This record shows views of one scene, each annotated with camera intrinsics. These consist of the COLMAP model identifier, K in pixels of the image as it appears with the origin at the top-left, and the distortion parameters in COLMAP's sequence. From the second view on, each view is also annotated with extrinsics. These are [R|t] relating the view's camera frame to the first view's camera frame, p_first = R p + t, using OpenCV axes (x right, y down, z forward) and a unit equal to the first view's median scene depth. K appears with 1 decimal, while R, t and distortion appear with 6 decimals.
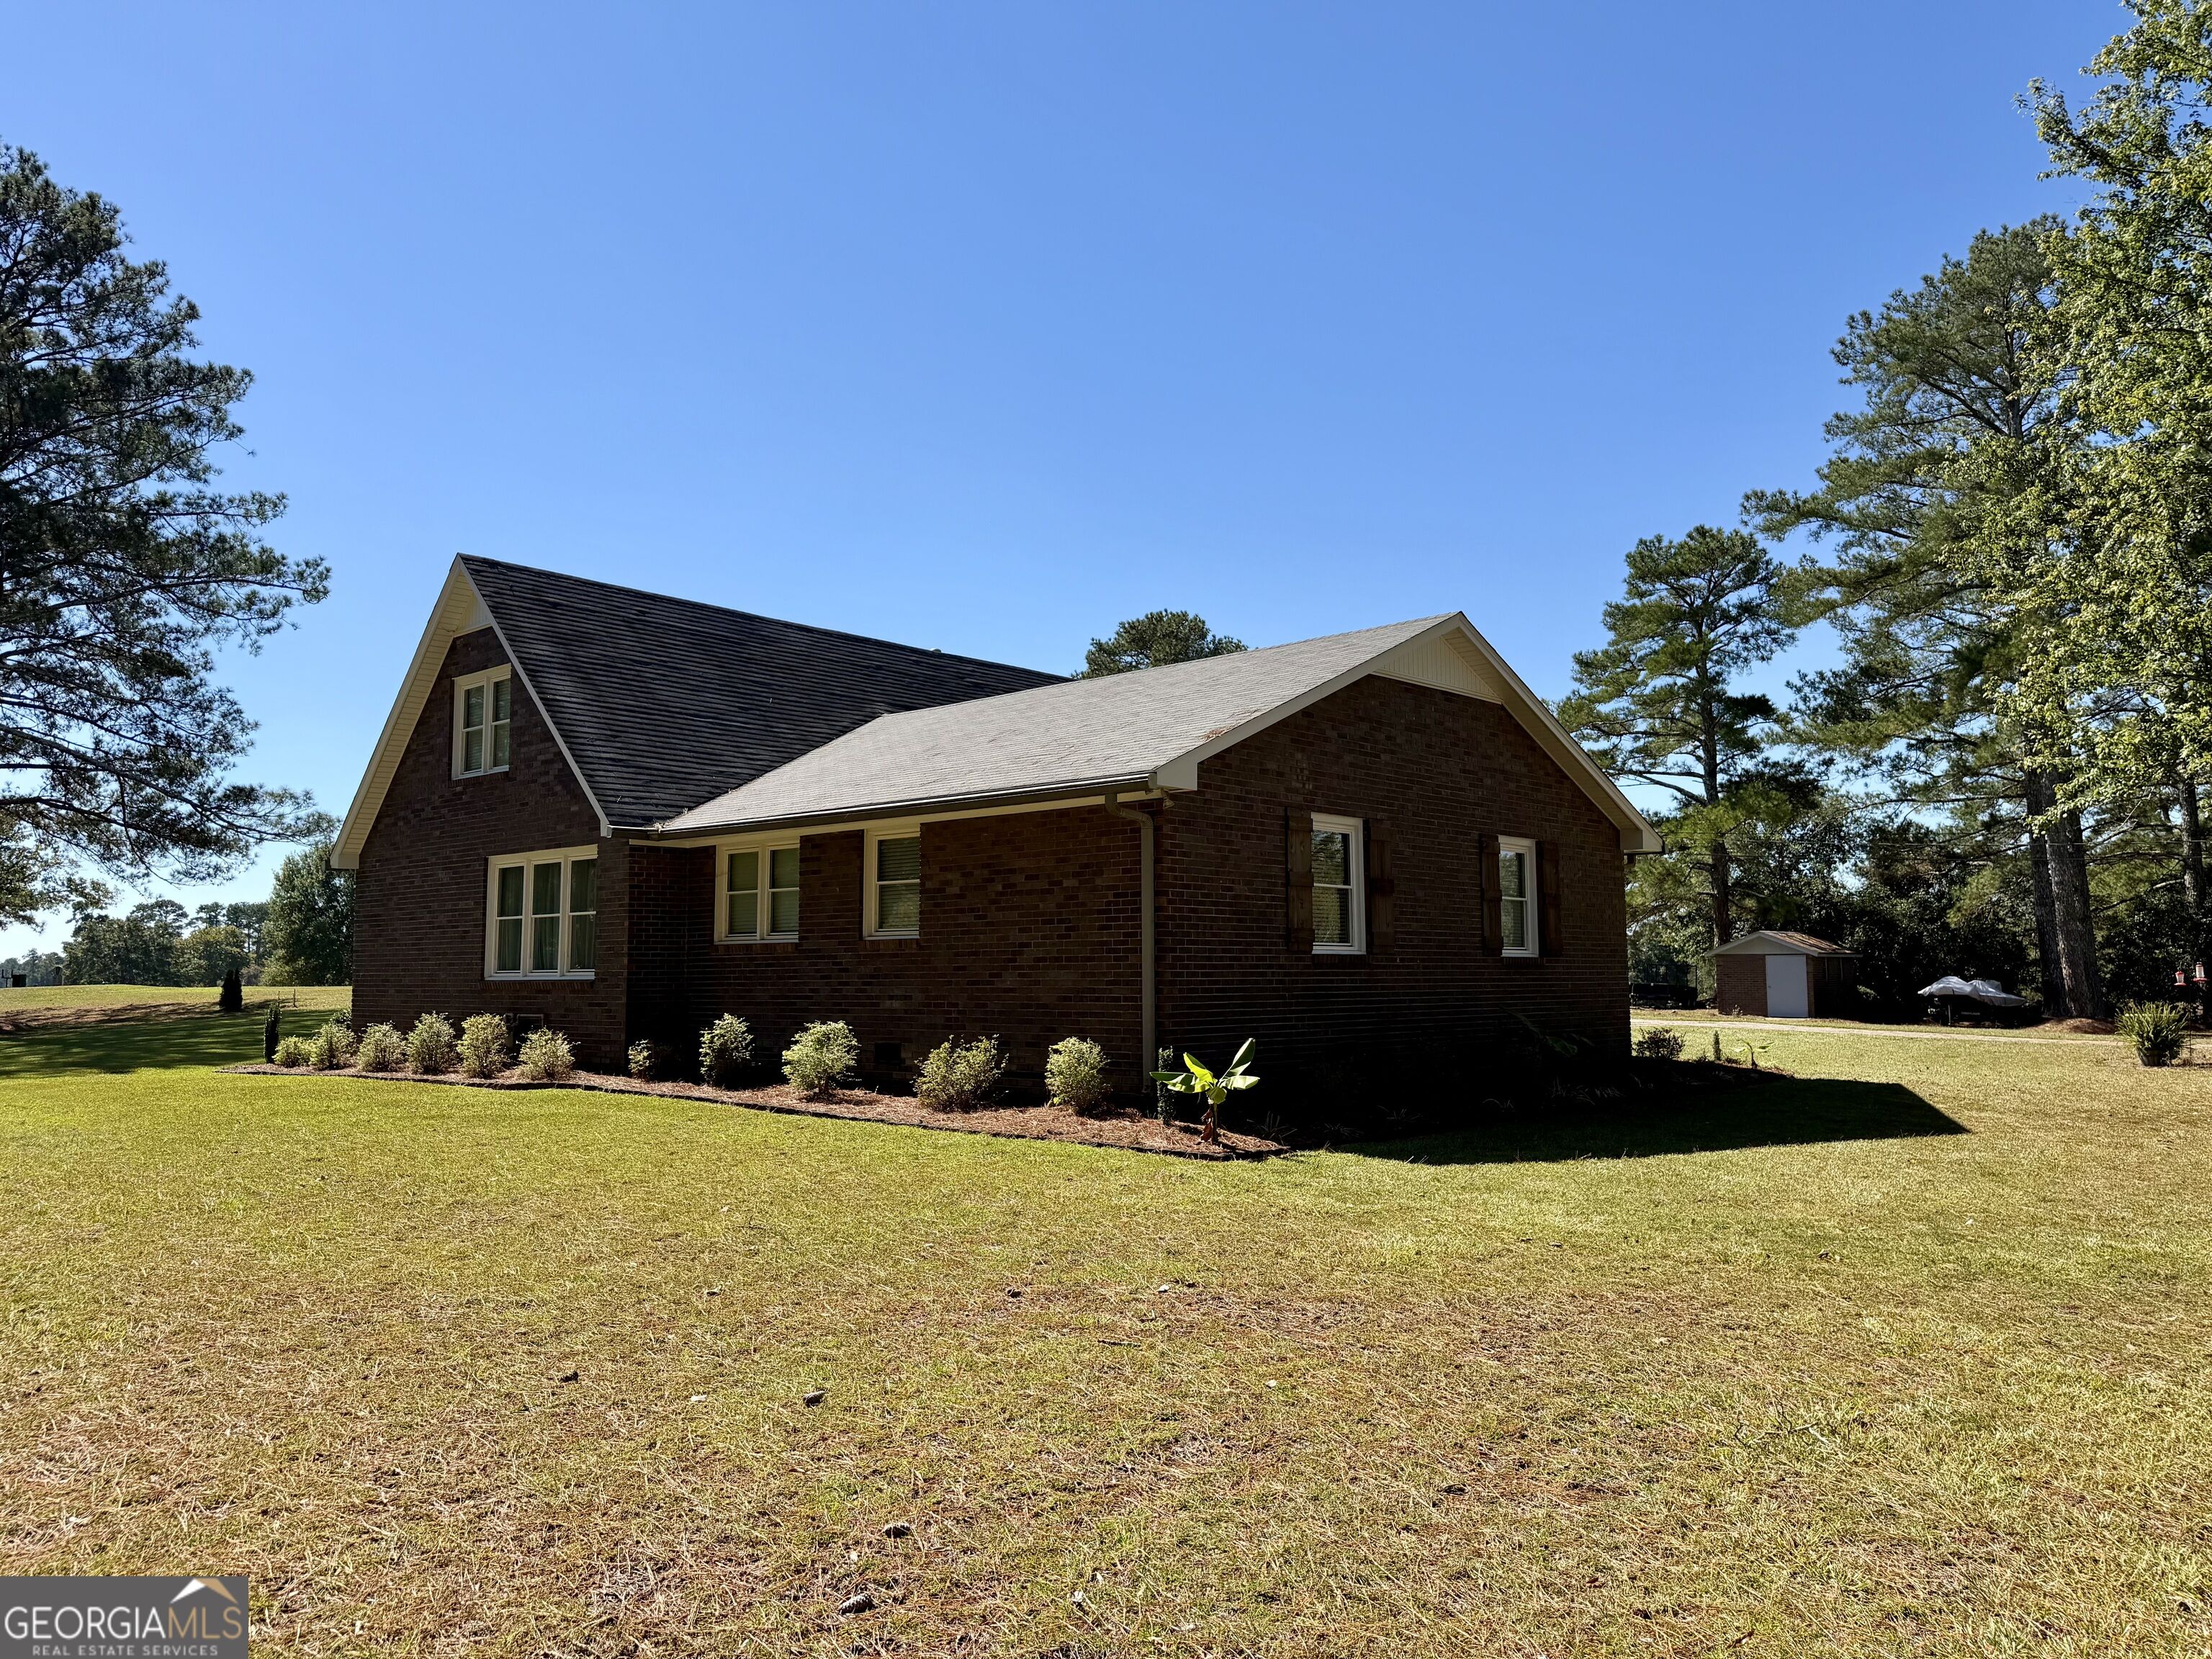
lens RADIAL K [[1536.7, 0, 1106.0], [0, 1536.7, 829.5], [0, 0, 1]] dist [0.117625, -0.182933]
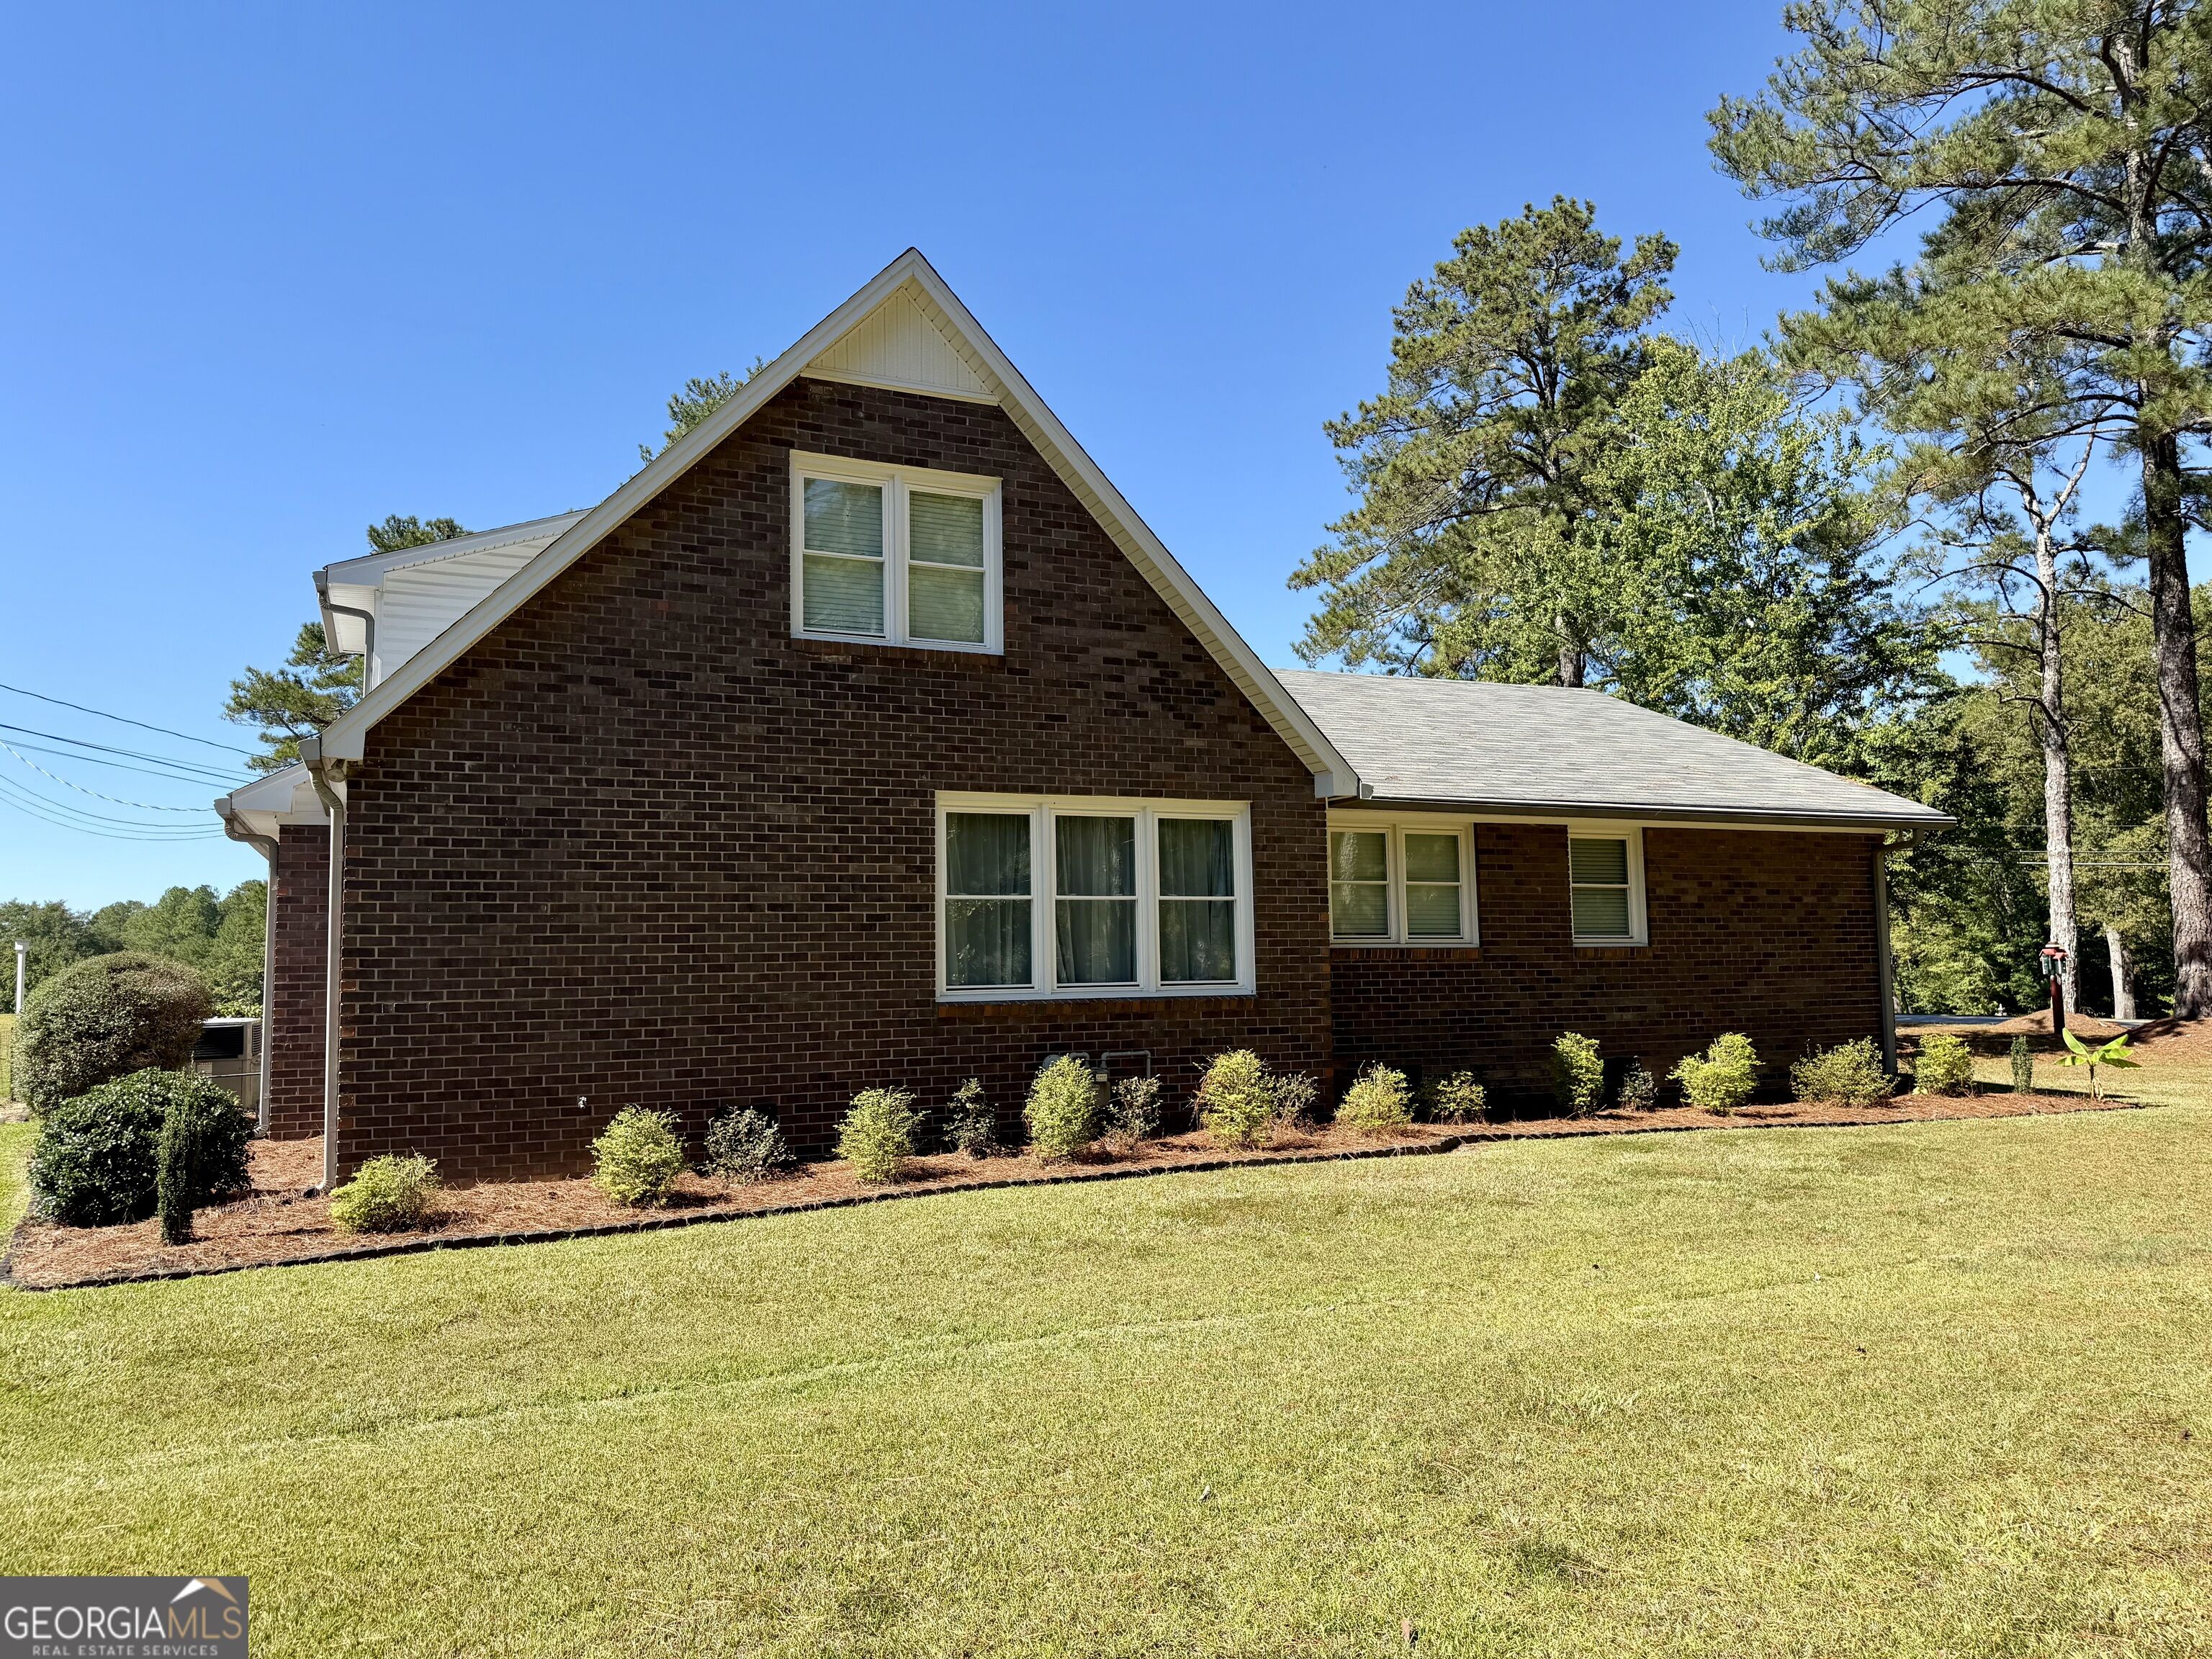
lens RADIAL K [[1536.7, 0, 1106.0], [0, 1536.7, 829.5], [0, 0, 1]] dist [0.117625, -0.182933]
pose [[0.413603, 0.083469, 0.906623, -1.112358], [-0.070912, 0.995717, -0.059322, 0.076951], [-0.907692, -0.039754, 0.417750, 0.875147]]
